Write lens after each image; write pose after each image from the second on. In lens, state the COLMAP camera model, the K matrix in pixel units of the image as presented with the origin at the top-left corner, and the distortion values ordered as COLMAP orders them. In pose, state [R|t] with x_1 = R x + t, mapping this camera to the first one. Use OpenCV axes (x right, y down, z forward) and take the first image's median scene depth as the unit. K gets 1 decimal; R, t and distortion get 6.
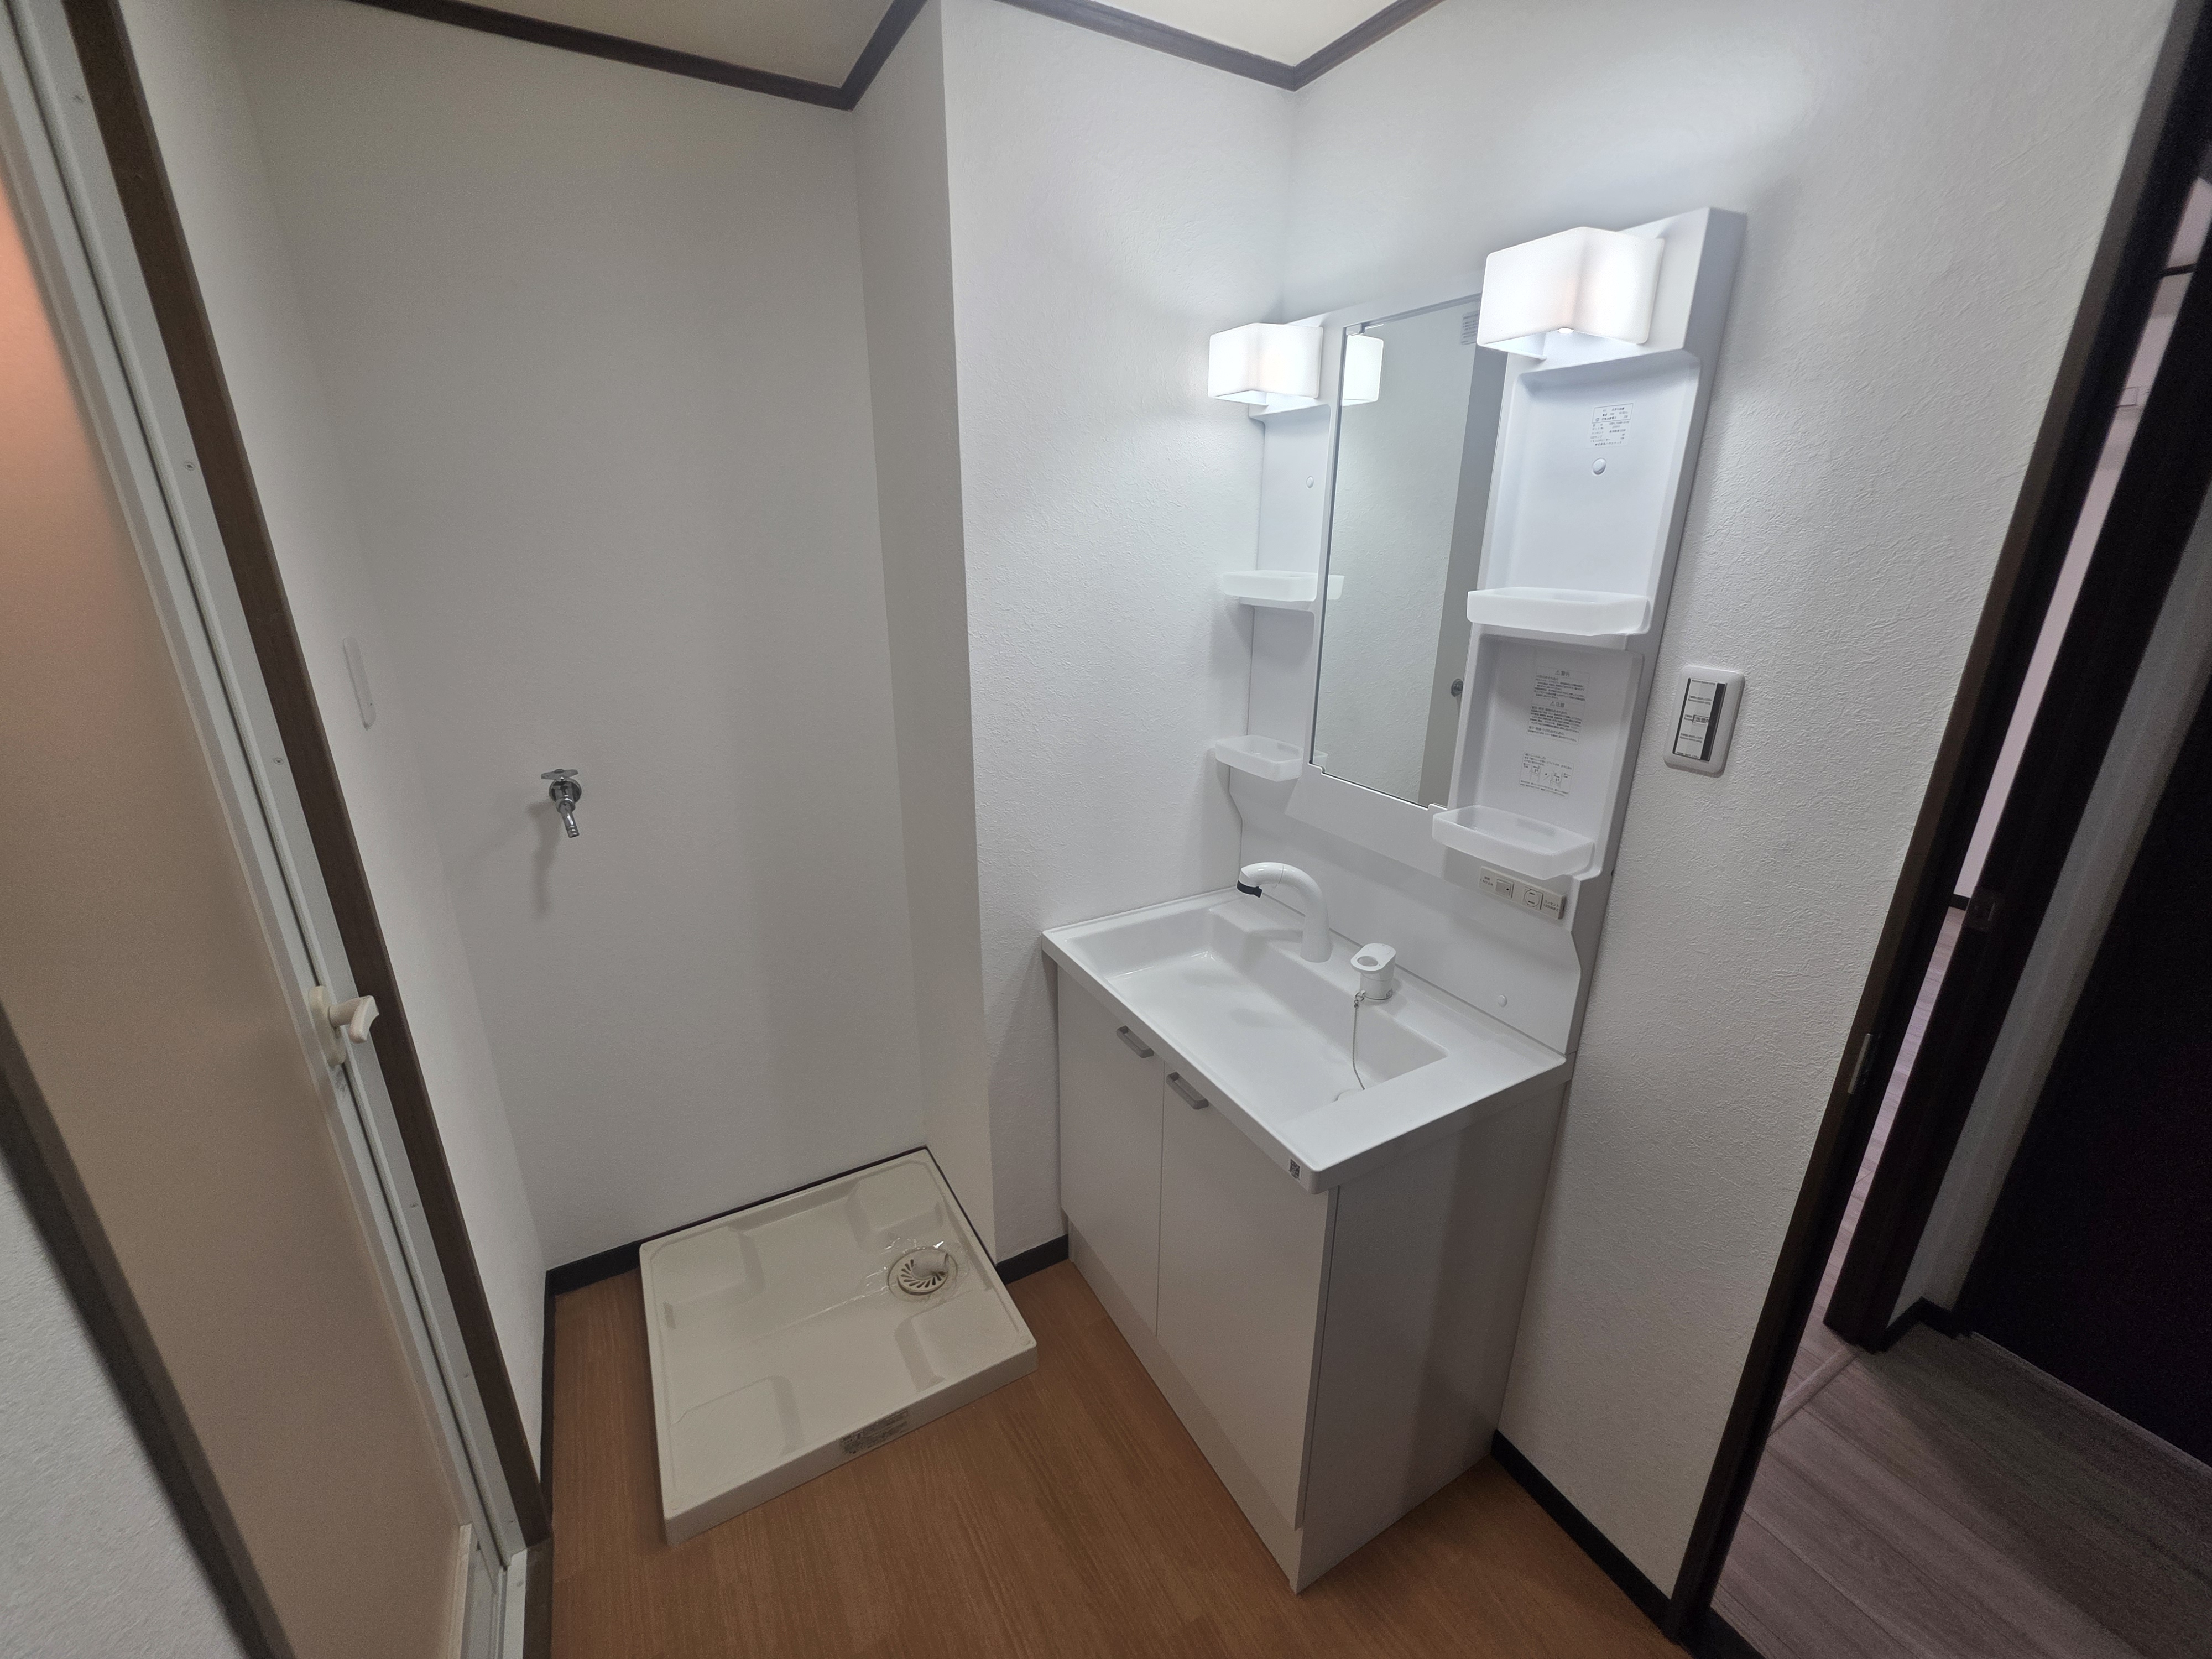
lens RADIAL K [[893.8, 0, 1101.9], [0, 893.8, 825.9], [0, 0, 1]] dist [-0.000473, 0.000673]
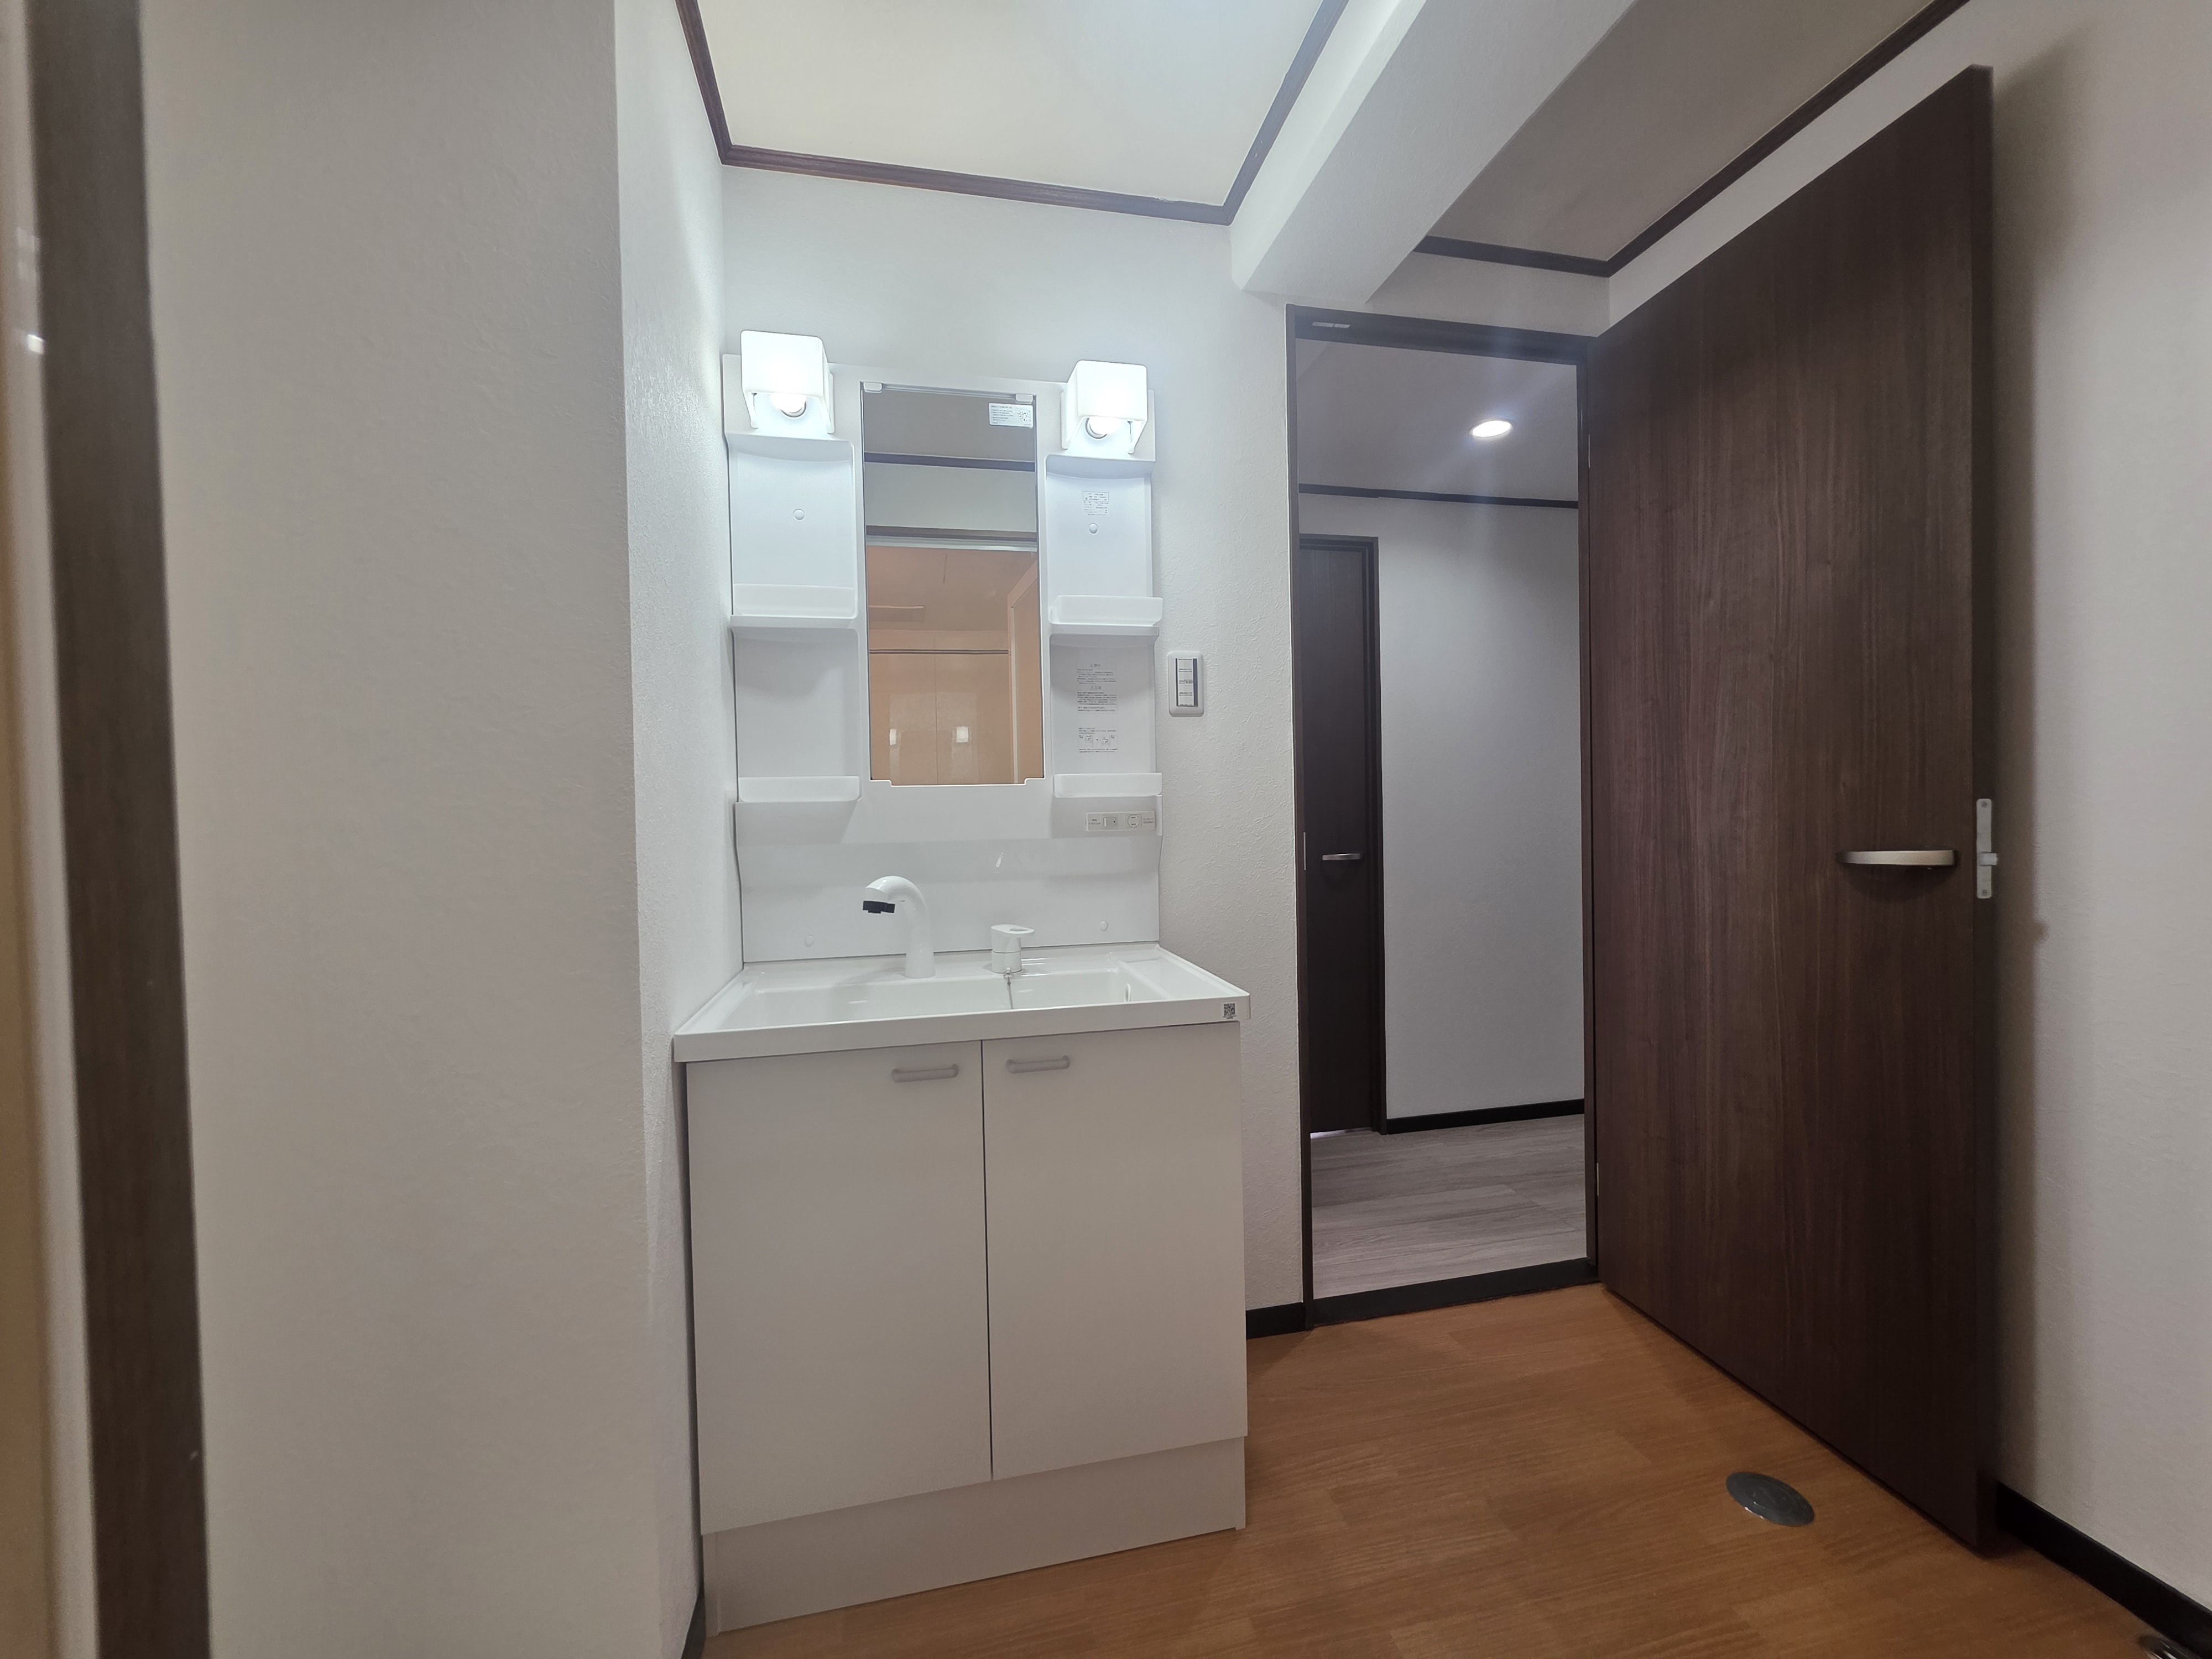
lens RADIAL K [[893.8, 0, 1105.5], [0, 893.8, 826.4], [0, 0, 1]] dist [-0.000473, 0.000673]
pose [[0.295926, -0.024656, 0.954893, -0.822641], [0.326919, 0.941911, -0.076993, 0.179940], [-0.897525, 0.334957, 0.286796, 0.665123]]
